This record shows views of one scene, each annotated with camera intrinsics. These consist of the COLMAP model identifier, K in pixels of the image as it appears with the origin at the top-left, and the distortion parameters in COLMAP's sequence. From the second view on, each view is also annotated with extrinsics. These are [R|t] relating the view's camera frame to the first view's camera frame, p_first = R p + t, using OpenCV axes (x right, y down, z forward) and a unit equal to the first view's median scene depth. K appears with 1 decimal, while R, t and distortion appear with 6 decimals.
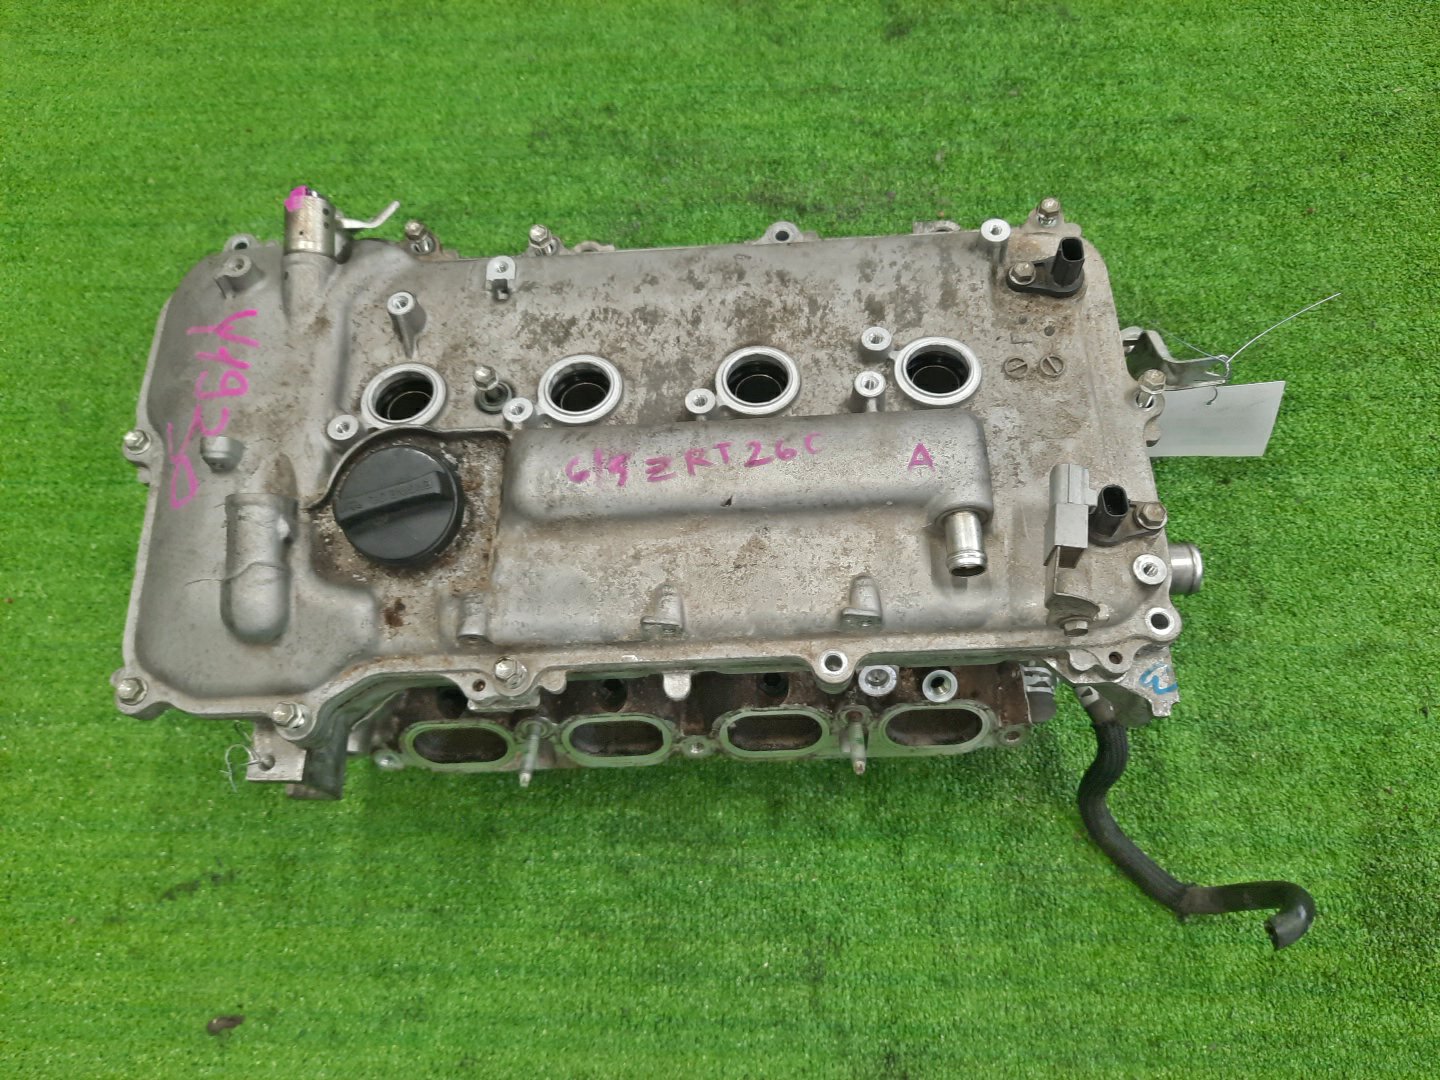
lens RADIAL K [[1054.7, 0, 729.7], [0, 1054.7, 539.4], [0, 0, 1]] dist [0.023196, -0.013274]
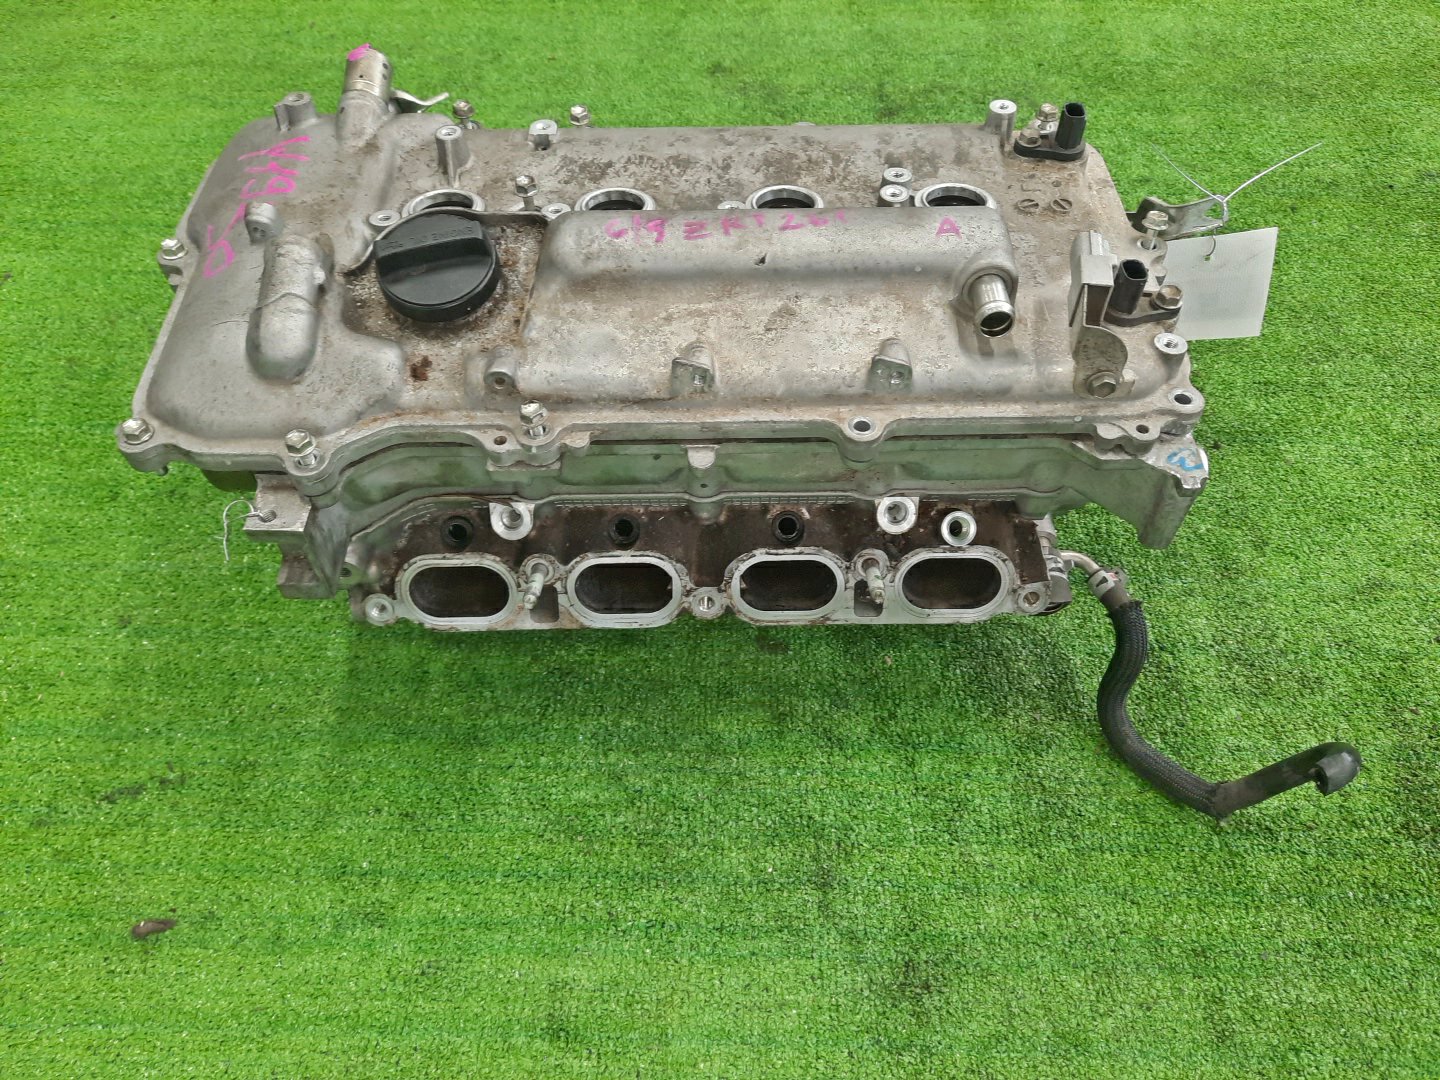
lens RADIAL K [[1054.7, 0, 729.0], [0, 1054.7, 539.2], [0, 0, 1]] dist [0.023196, -0.013274]
pose [[0.998742, 0.038690, 0.031913, -0.042174], [-0.029590, 0.968329, -0.247917, 0.364546], [-0.040494, 0.246661, 0.968256, 0.053748]]
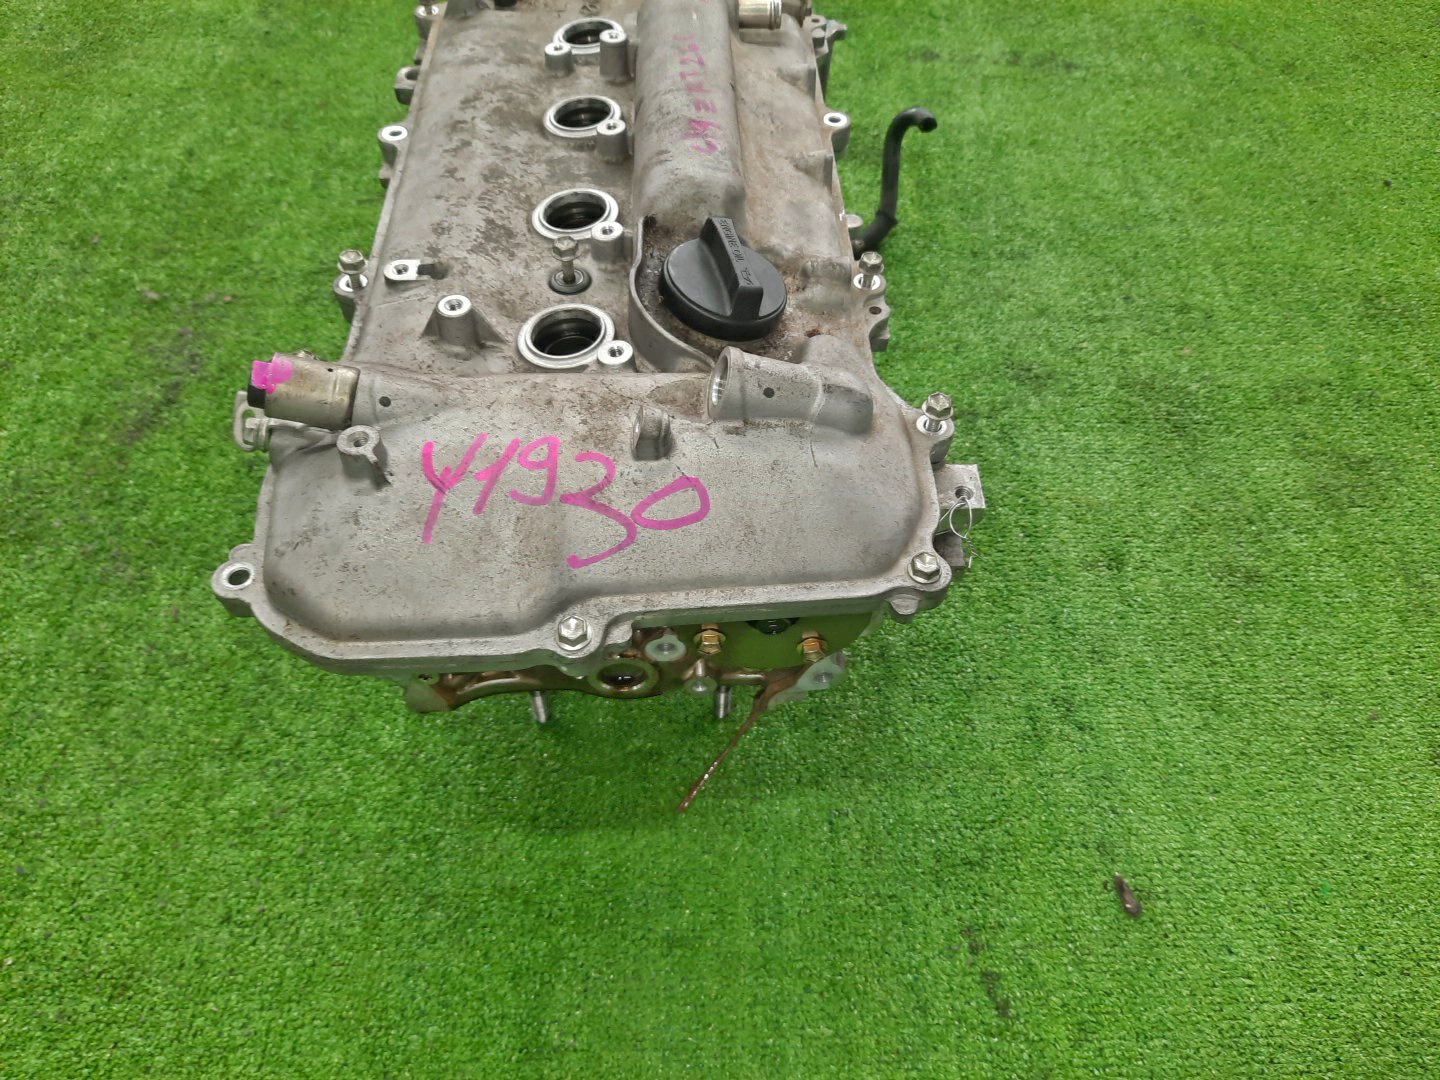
lens RADIAL K [[1054.7, 0, 731.3], [0, 1054.7, 548.7], [0, 0, 1]] dist [0.023196, -0.013274]
pose [[-0.025627, -0.748557, 0.662575, -0.867775], [0.901618, 0.268963, 0.338738, -0.220415], [-0.431773, 0.606071, 0.668020, 0.399454]]
